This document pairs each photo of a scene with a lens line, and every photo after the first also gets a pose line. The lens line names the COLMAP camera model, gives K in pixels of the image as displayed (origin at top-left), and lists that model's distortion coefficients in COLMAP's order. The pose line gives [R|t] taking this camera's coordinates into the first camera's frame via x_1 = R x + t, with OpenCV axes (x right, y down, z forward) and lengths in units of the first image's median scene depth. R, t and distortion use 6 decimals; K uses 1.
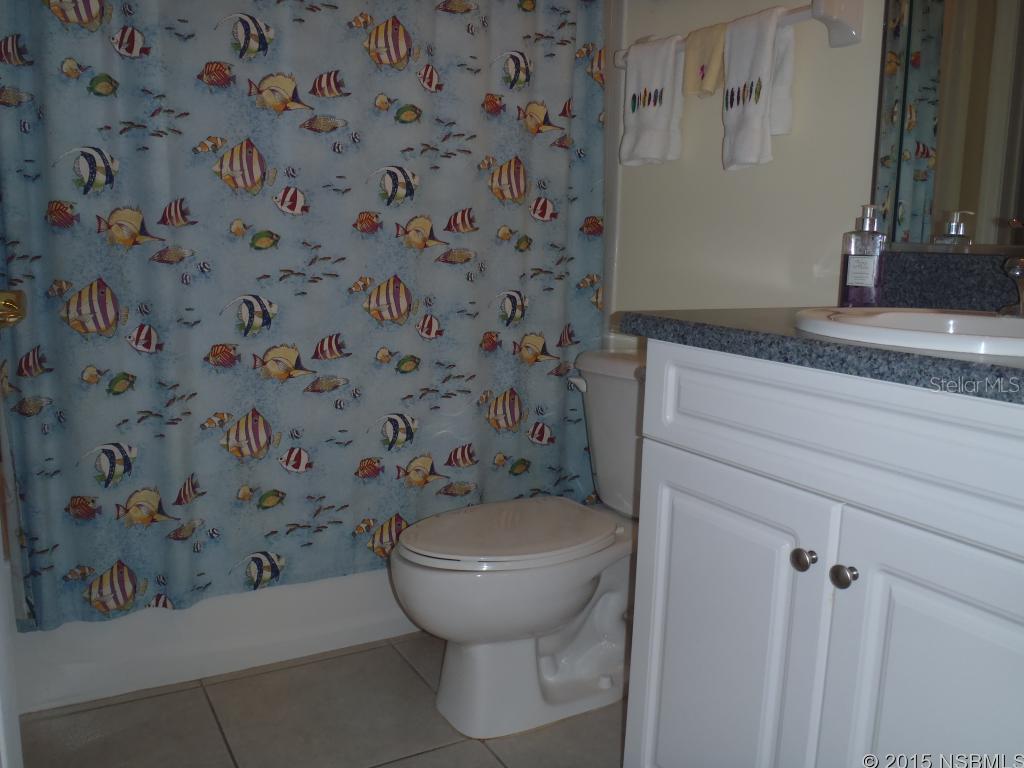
lens RADIAL K [[845.4, 0, 512.0], [0, 845.4, 384.0], [0, 0, 1]] dist [-0.111021, 0.112273]
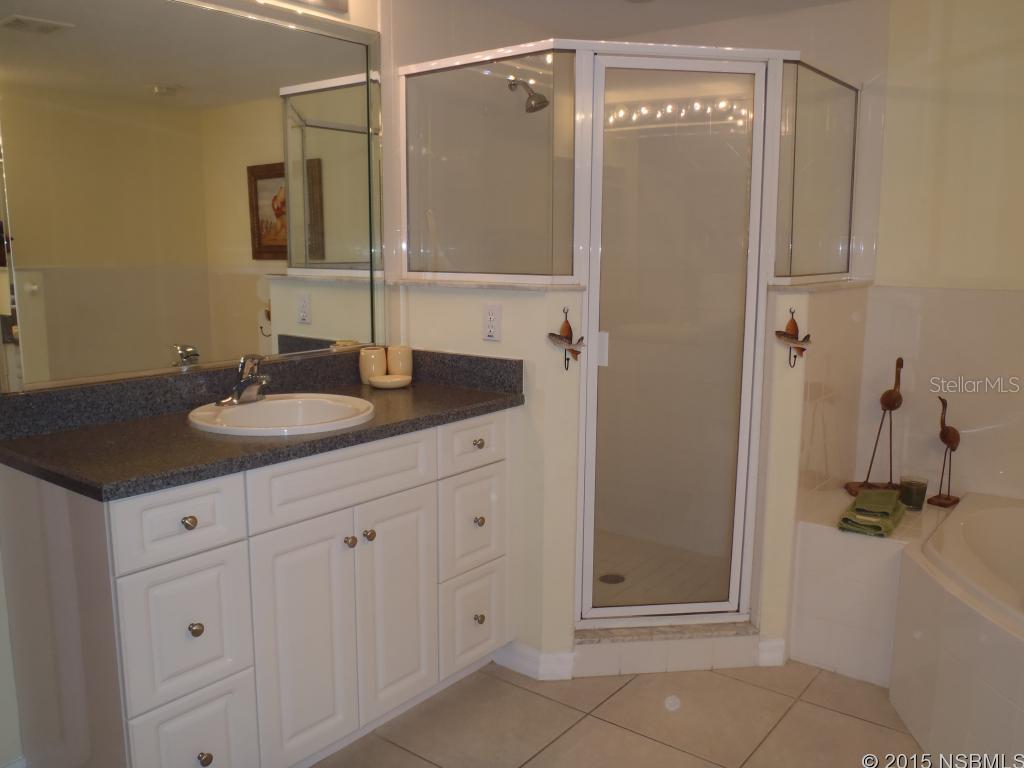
lens RADIAL K [[845.4, 0, 512.0], [0, 845.4, 384.0], [0, 0, 1]] dist [-0.111021, 0.112273]
pose [[-0.369217, -0.165249, 0.914534, -1.041373], [0.151880, 0.960105, 0.234801, -0.380110], [-0.916849, 0.225592, -0.329389, 0.744719]]
